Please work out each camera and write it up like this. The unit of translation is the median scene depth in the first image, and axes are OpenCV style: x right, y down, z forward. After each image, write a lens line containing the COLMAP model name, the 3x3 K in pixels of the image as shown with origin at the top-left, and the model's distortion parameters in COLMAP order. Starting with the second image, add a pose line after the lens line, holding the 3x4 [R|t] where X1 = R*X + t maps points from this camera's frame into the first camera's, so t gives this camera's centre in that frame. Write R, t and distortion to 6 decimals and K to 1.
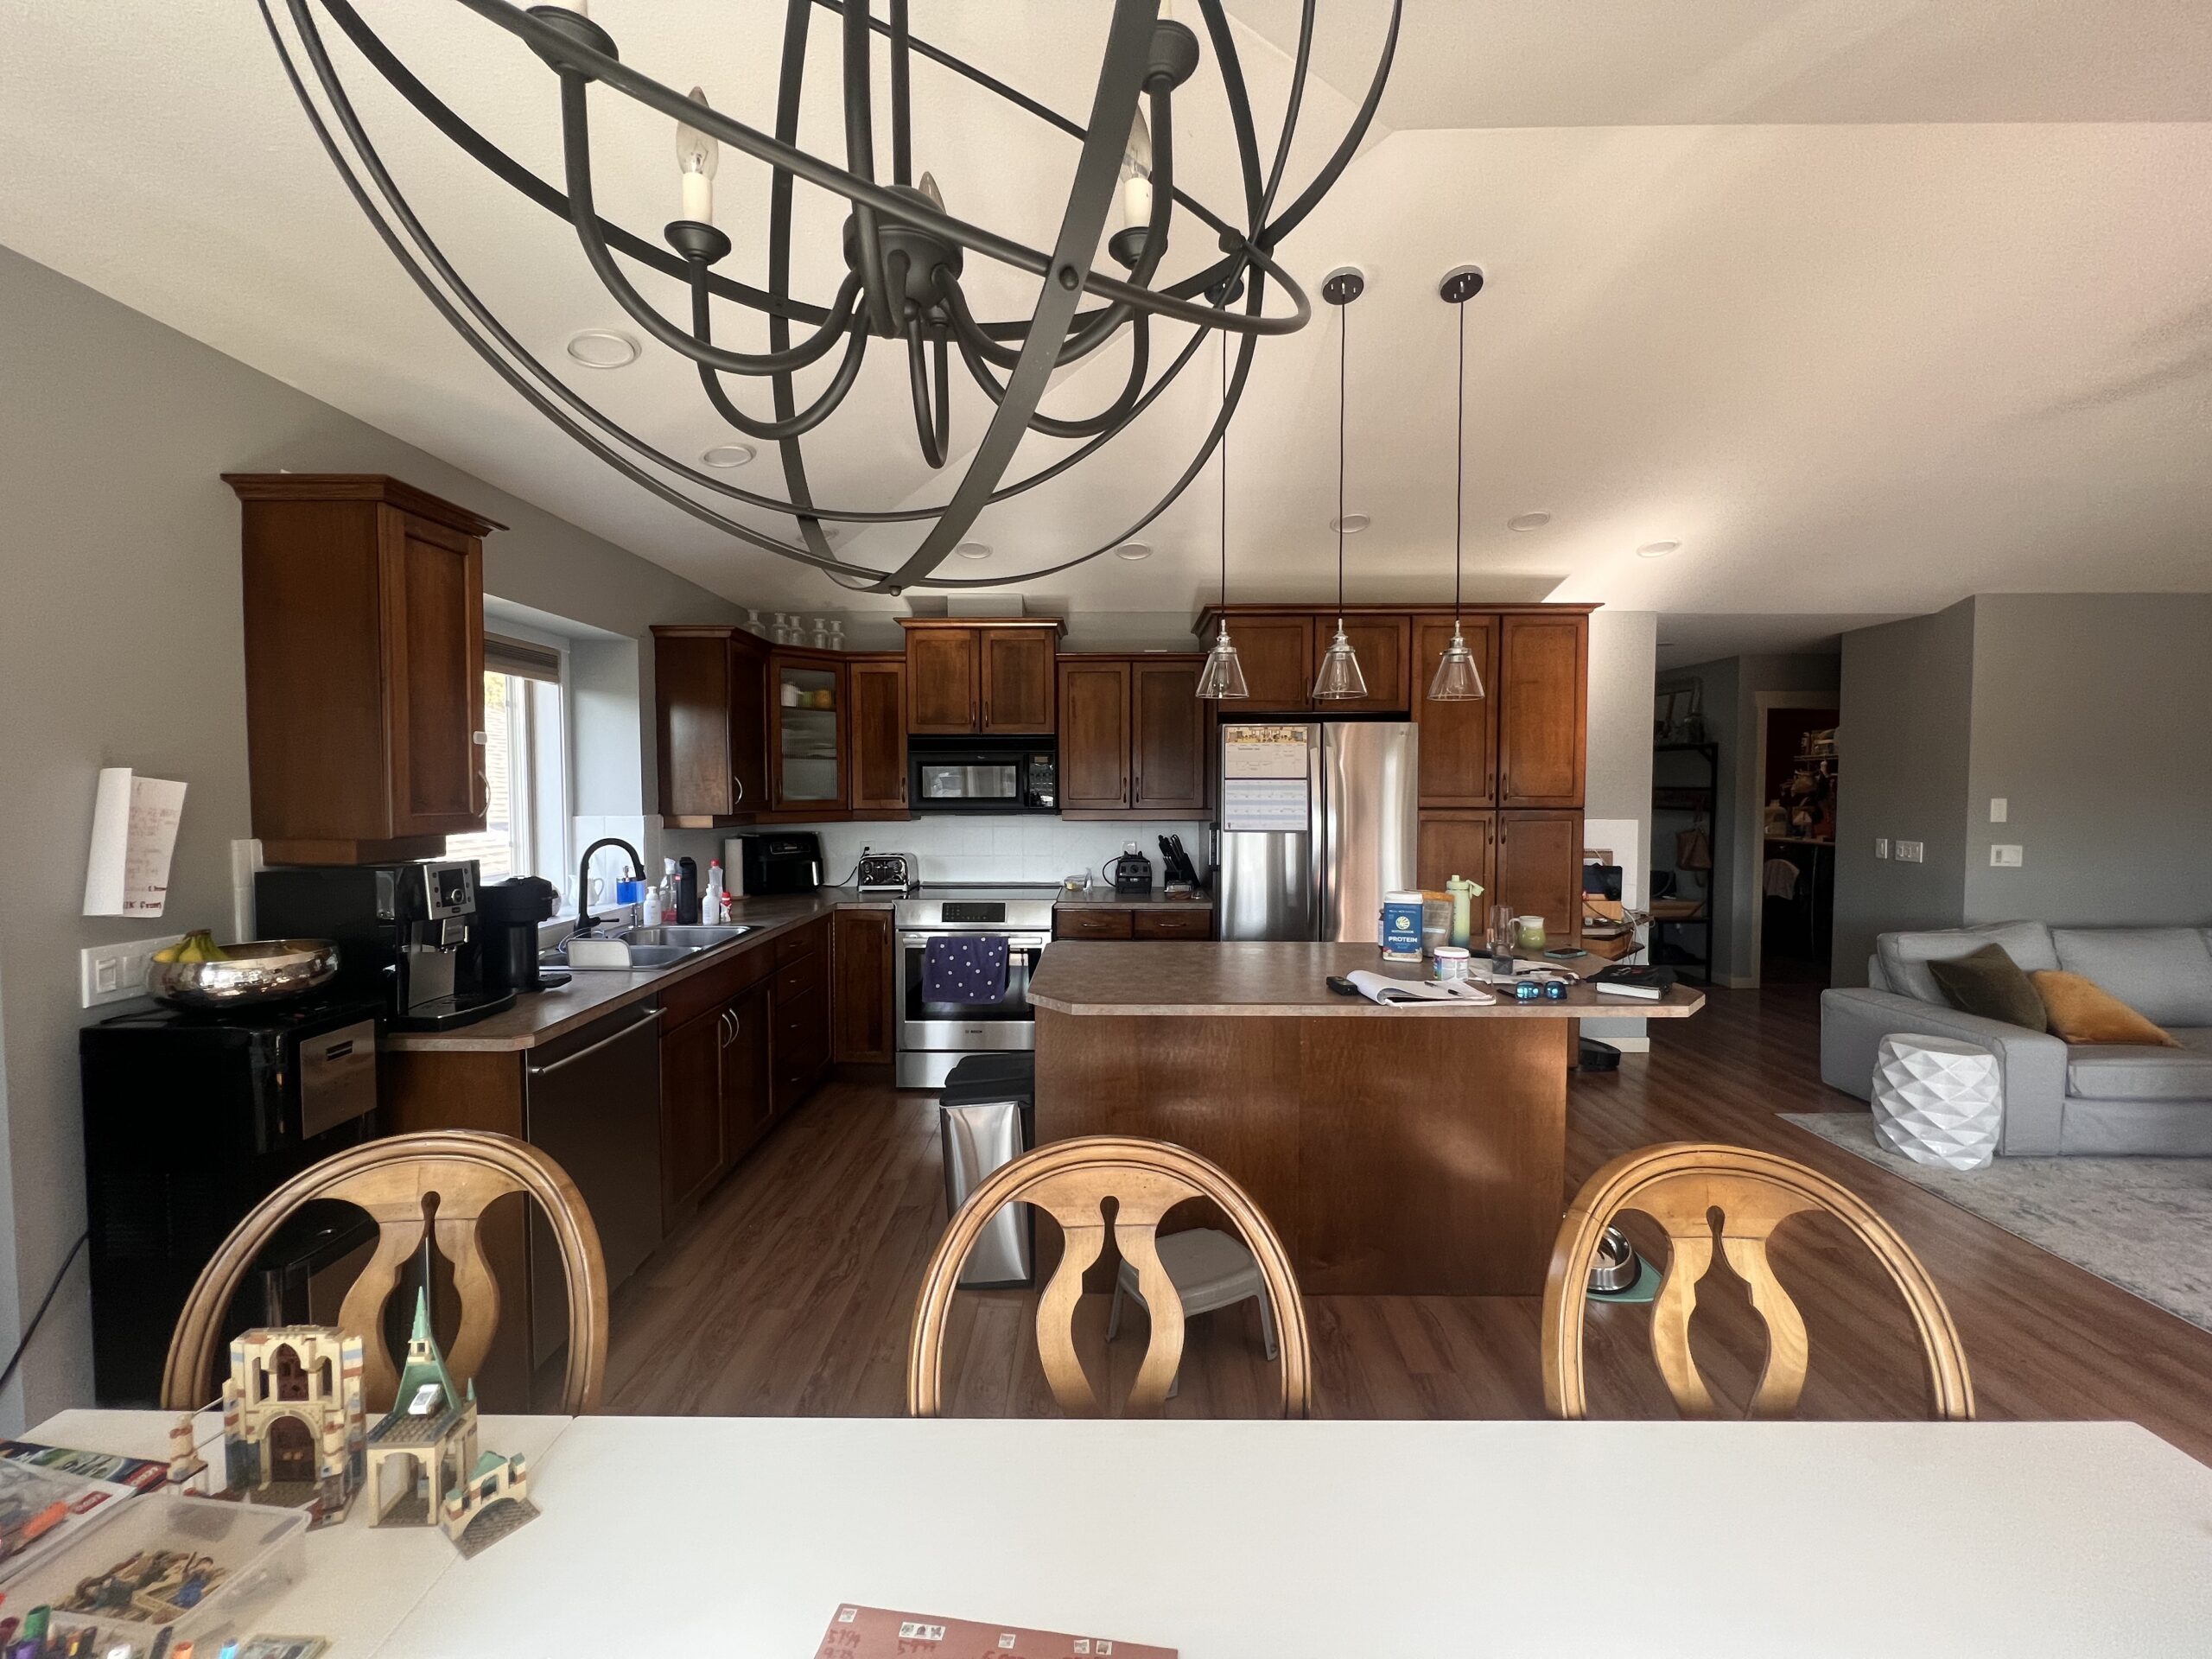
lens RADIAL K [[887.9, 0, 1105.2], [0, 887.9, 835.1], [0, 0, 1]] dist [-0.001636, 0.000809]
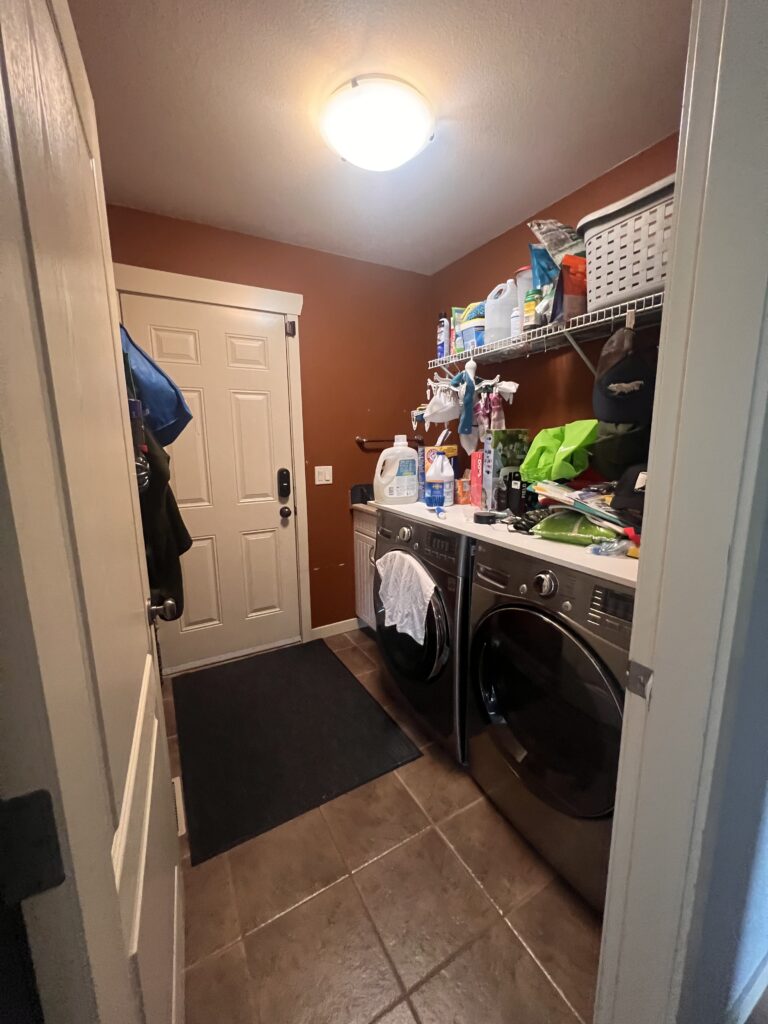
lens RADIAL K [[411.0, 0, 386.2], [0, 411.0, 511.1], [0, 0, 1]] dist [-0.001636, 0.000809]
pose [[0.867713, -0.089880, 0.488873, 0.629547], [0.032300, 0.991633, 0.124983, -0.025704], [-0.496016, -0.092659, 0.863356, 0.793522]]
